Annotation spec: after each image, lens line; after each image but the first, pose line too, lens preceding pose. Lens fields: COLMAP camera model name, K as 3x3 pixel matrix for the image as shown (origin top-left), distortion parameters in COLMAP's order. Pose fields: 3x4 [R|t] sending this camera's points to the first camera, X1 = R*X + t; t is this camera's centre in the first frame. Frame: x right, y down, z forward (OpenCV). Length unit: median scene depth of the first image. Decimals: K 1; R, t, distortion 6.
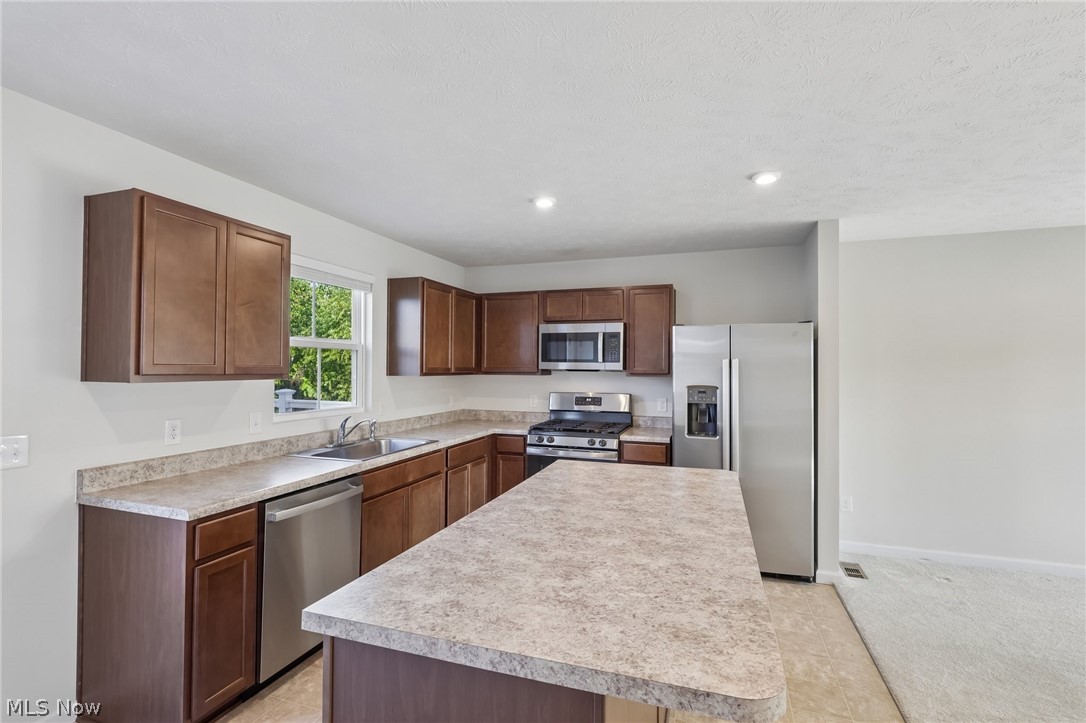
lens RADIAL K [[502.4, 0, 542.0], [0, 502.4, 361.4], [0, 0, 1]] dist [-0.001865, 0.000026]
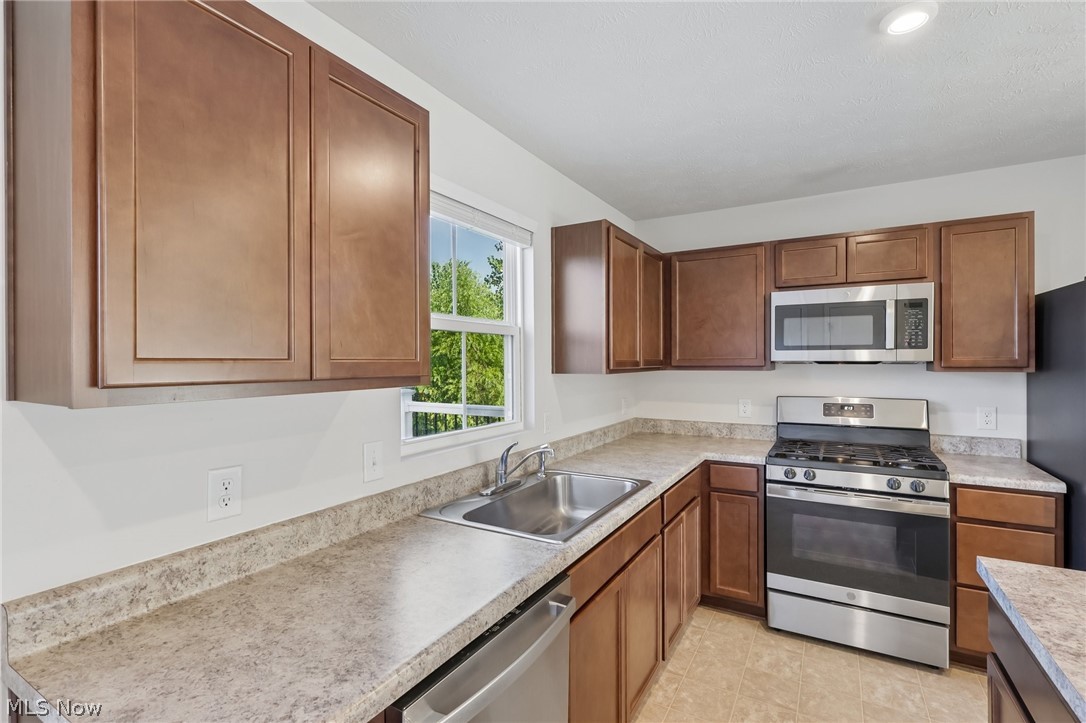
lens RADIAL K [[502.4, 0, 542.0], [0, 502.4, 361.4], [0, 0, 1]] dist [-0.001865, 0.000026]
pose [[0.982308, -0.010548, -0.186976, -0.194282], [0.013236, 0.999826, 0.013135, 0.003336], [0.186805, -0.015378, 0.982277, 0.338012]]
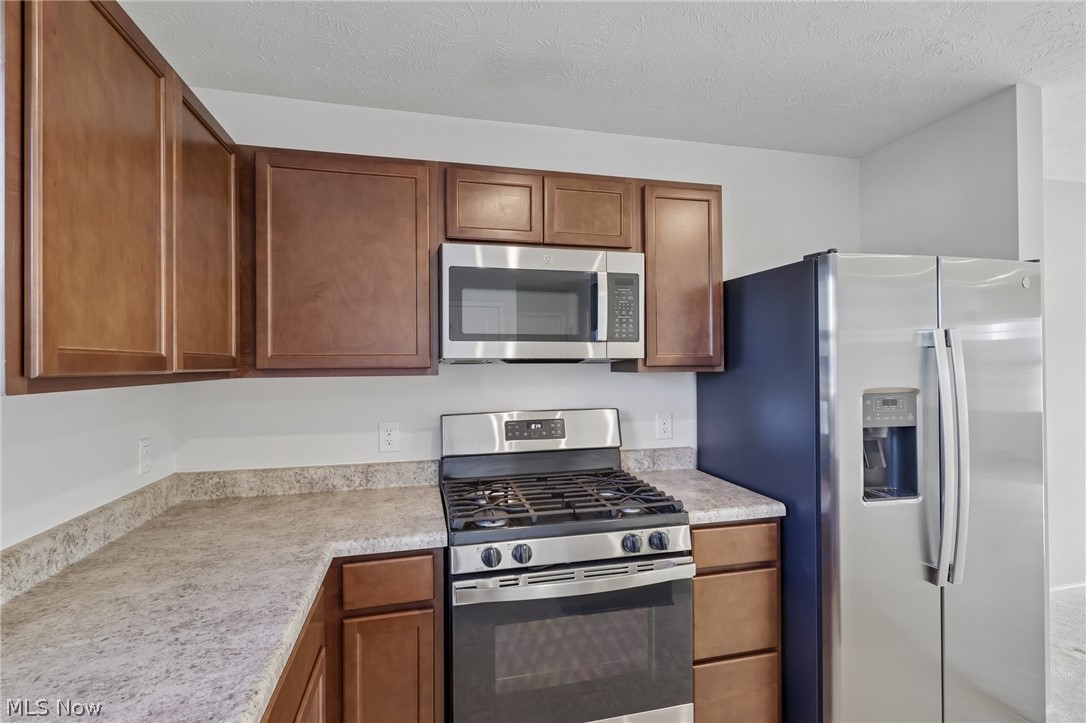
lens RADIAL K [[502.4, 0, 542.0], [0, 502.4, 361.4], [0, 0, 1]] dist [-0.001865, 0.000026]
pose [[0.835770, -0.010053, 0.548987, -0.170762], [0.006480, 0.999943, 0.008446, 0.015956], [-0.549041, -0.003501, 0.835788, 0.702310]]
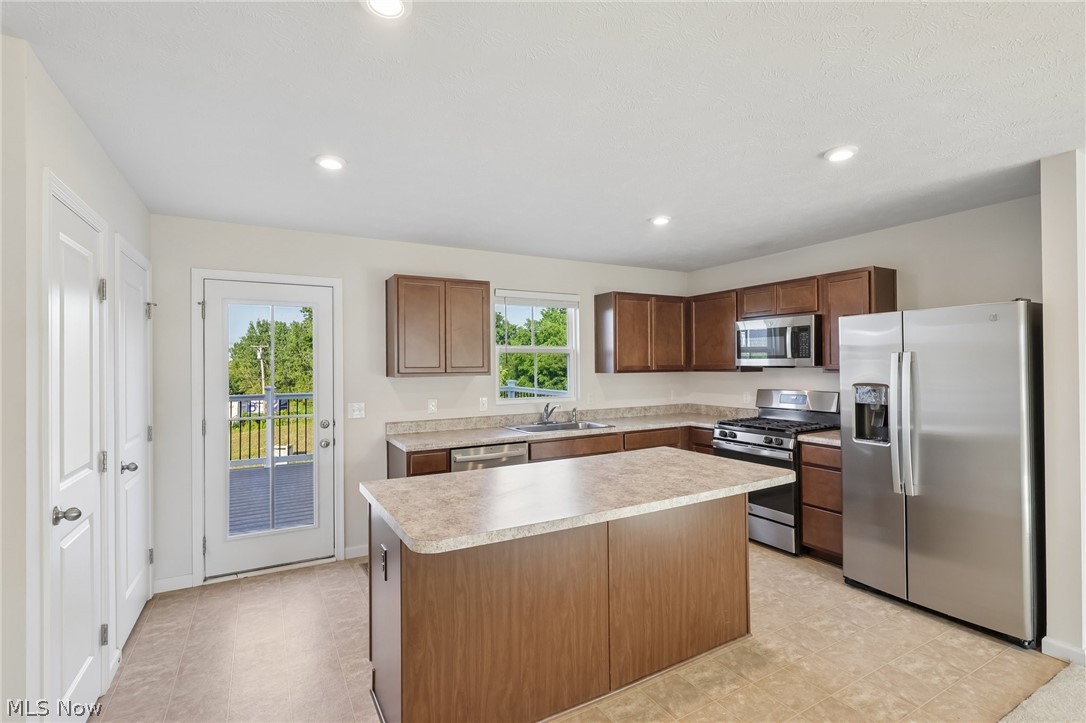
lens RADIAL K [[502.4, 0, 542.0], [0, 502.4, 361.4], [0, 0, 1]] dist [-0.001865, 0.000026]
pose [[0.748911, -0.018191, -0.662421, 0.415000], [0.022294, 0.999749, -0.002249, -0.000448], [0.662295, -0.013084, 0.749129, -0.024810]]
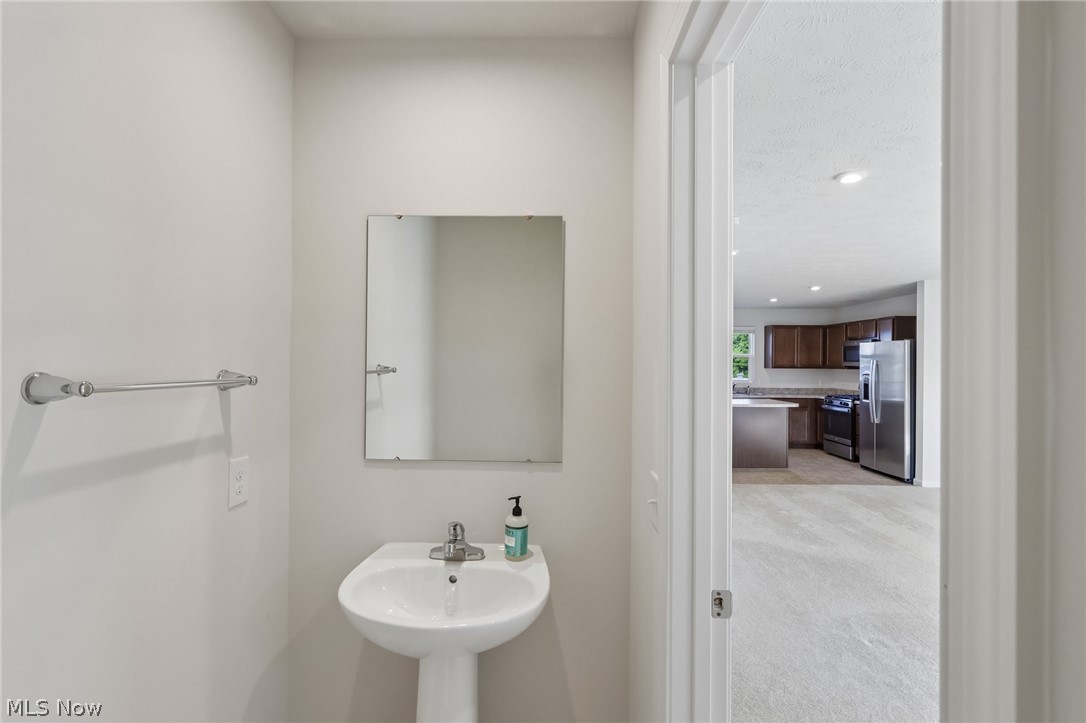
lens RADIAL K [[502.4, 0, 542.0], [0, 502.4, 361.4], [0, 0, 1]] dist [-0.001865, 0.000026]
pose [[0.312558, -0.006639, -0.949876, 1.547820], [0.009013, 0.999951, -0.004023, -0.003164], [0.949856, -0.007304, 0.312602, -0.687711]]
